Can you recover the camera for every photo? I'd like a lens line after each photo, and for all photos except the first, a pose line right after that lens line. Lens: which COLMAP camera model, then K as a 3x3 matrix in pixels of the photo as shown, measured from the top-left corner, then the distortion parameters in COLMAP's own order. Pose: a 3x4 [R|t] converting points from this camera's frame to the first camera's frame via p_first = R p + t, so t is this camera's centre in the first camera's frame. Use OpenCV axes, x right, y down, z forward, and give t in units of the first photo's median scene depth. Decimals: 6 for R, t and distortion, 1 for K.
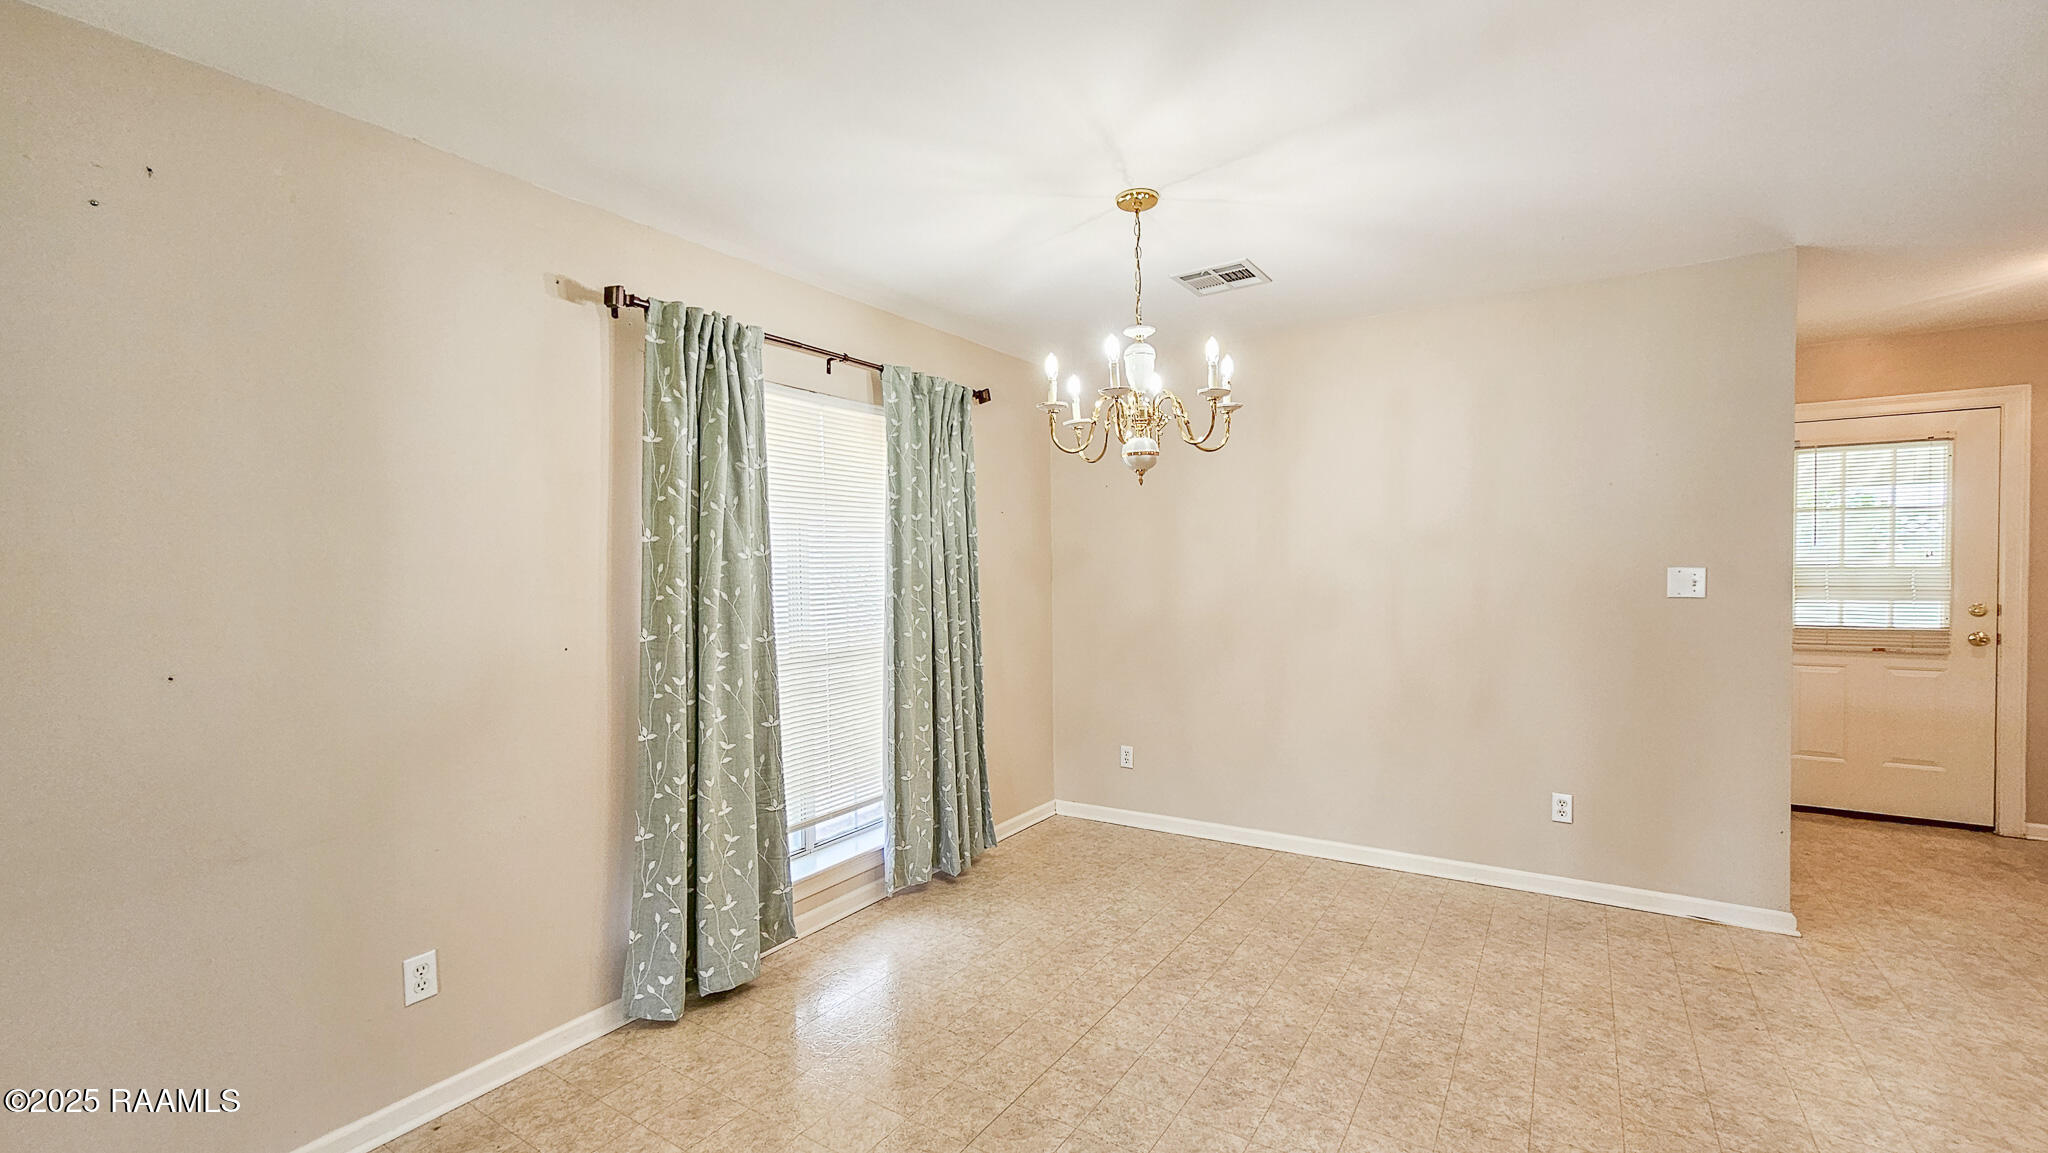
lens RADIAL K [[867.7, 0, 1037.6], [0, 867.7, 574.9], [0, 0, 1]] dist [0.004658, 0.001836]
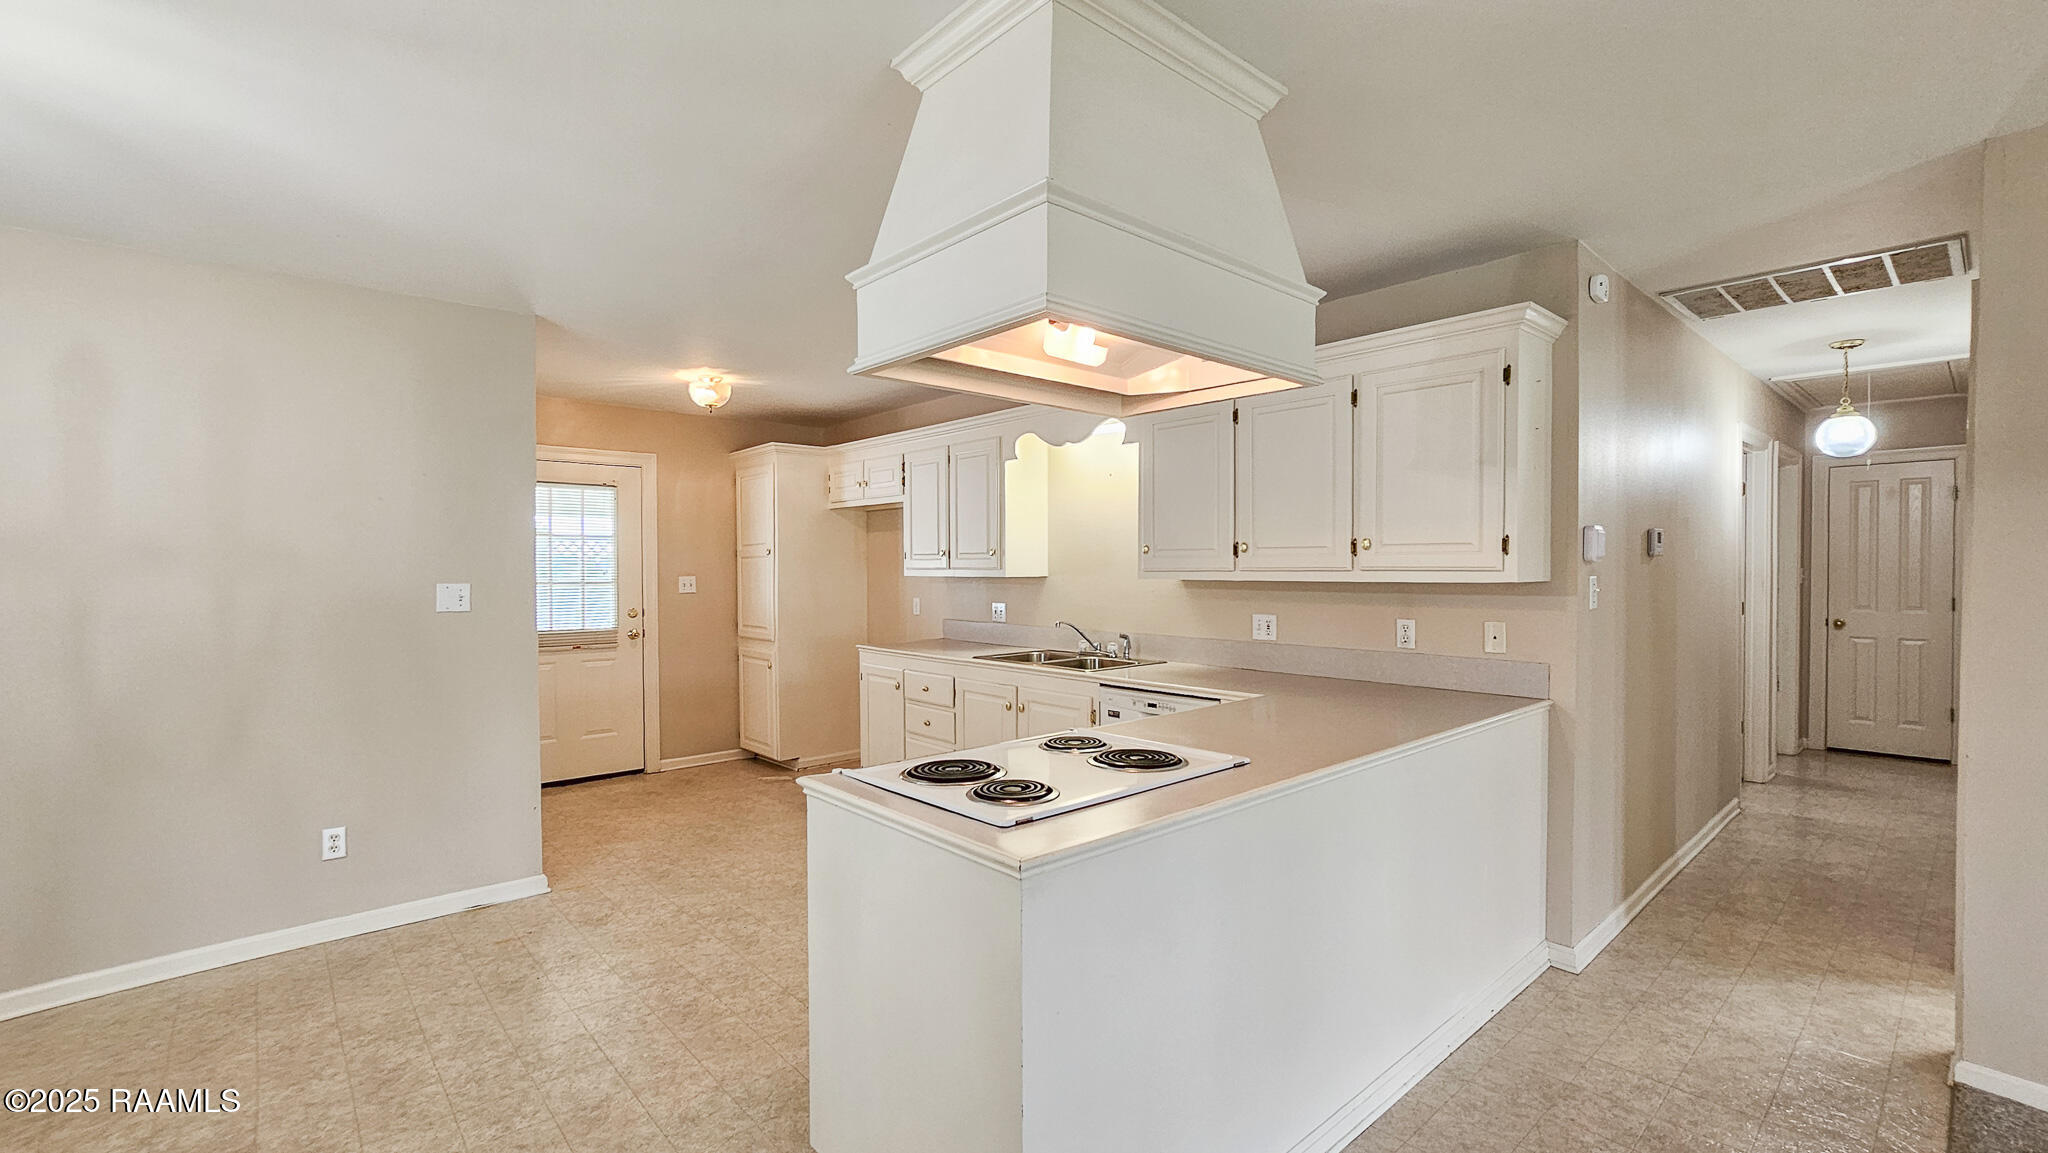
lens RADIAL K [[867.7, 0, 1038.8], [0, 867.7, 580.5], [0, 0, 1]] dist [0.004658, 0.001836]
pose [[0.270761, -0.002483, 0.962643, -0.080798], [0.013328, 0.999910, -0.001169, -0.001358], [-0.962554, 0.013147, 0.270770, 0.022625]]
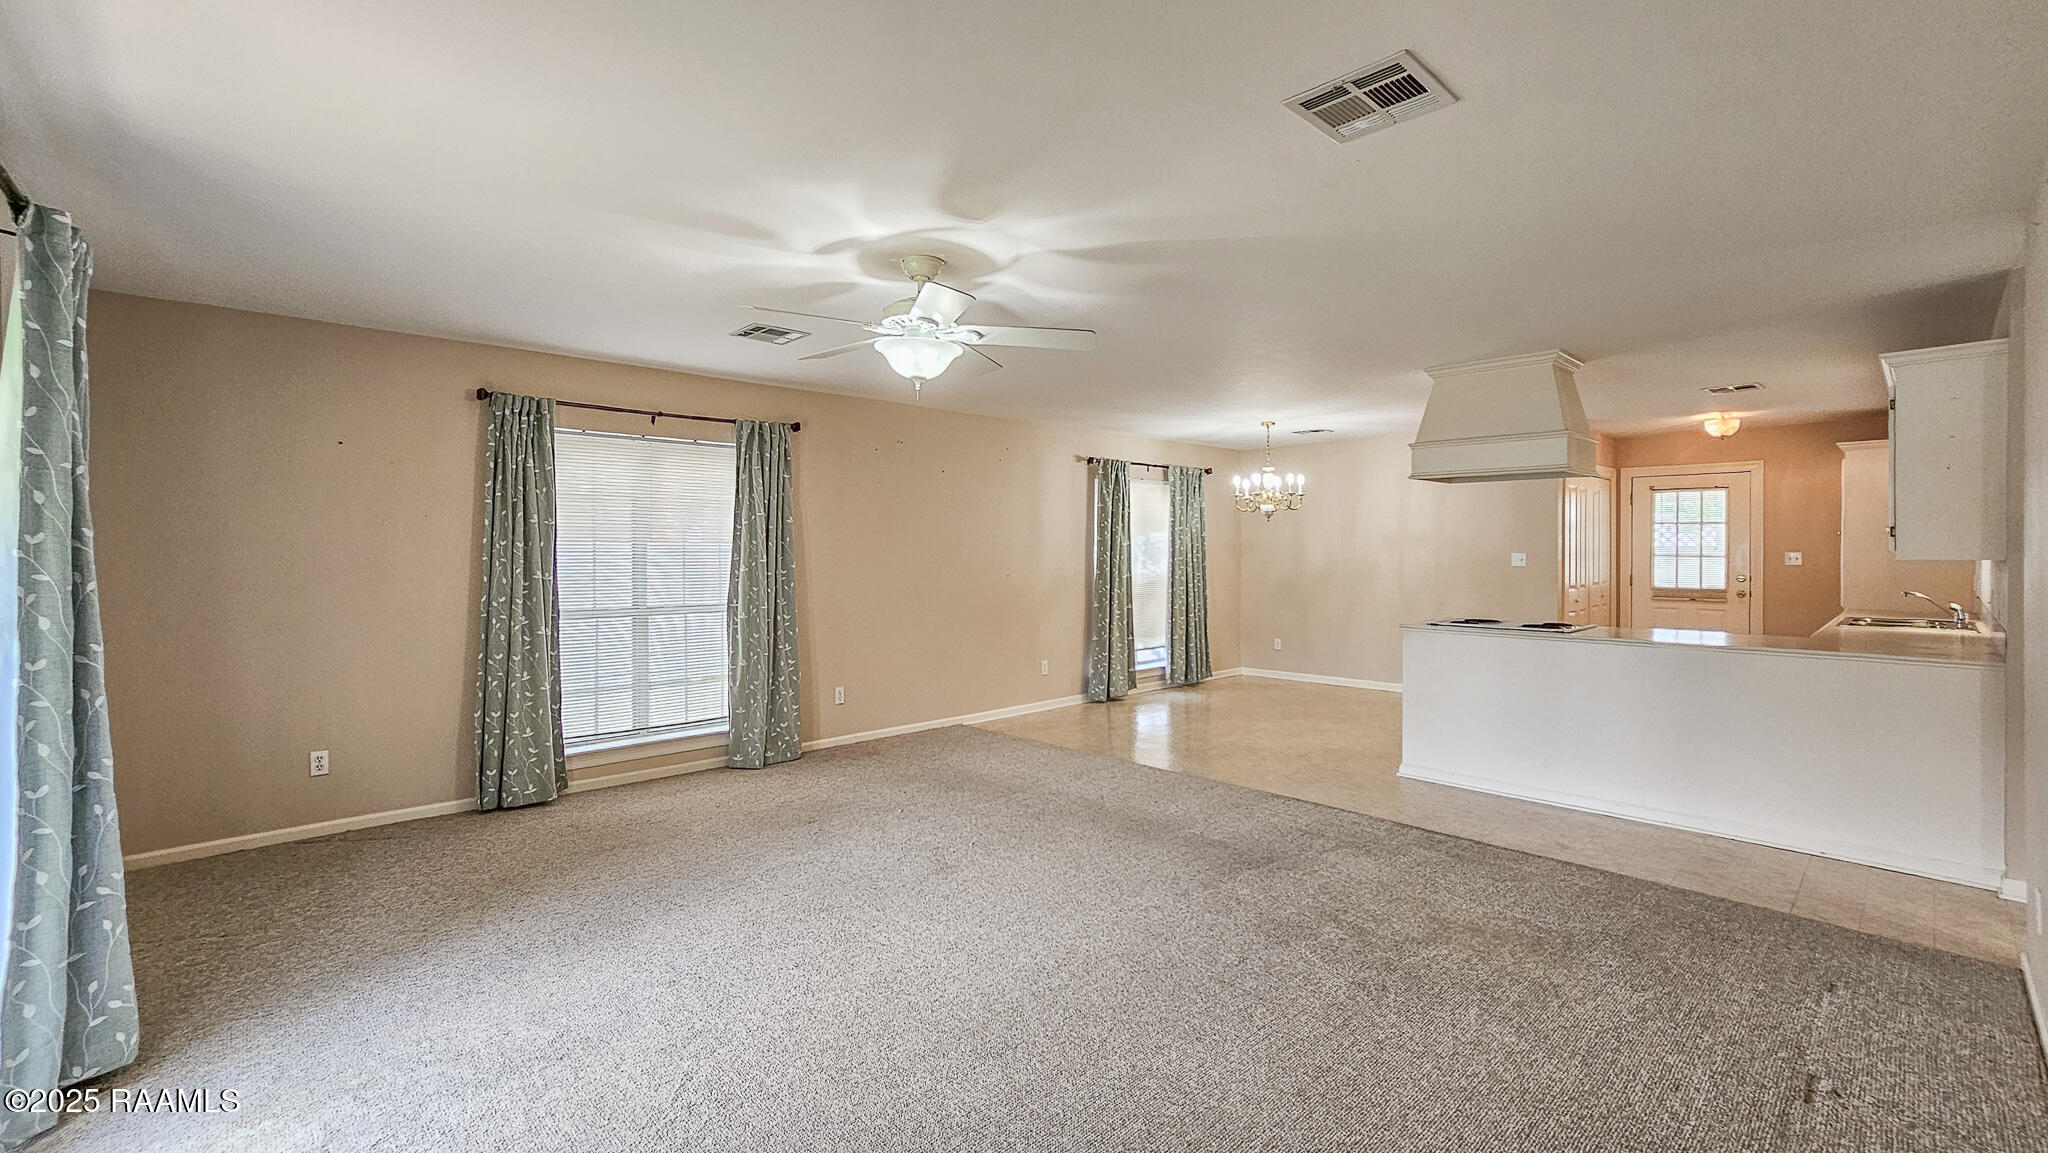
lens RADIAL K [[910.8, 0, 1050.0], [0, 910.8, 554.0], [0, 0, 1]] dist [-0.014567, -0.000023]
pose [[0.978294, 0.012956, -0.206817, 0.026427], [-0.013443, 0.999909, -0.000952, 0.012063], [0.206786, 0.003712, 0.978379, -1.550442]]
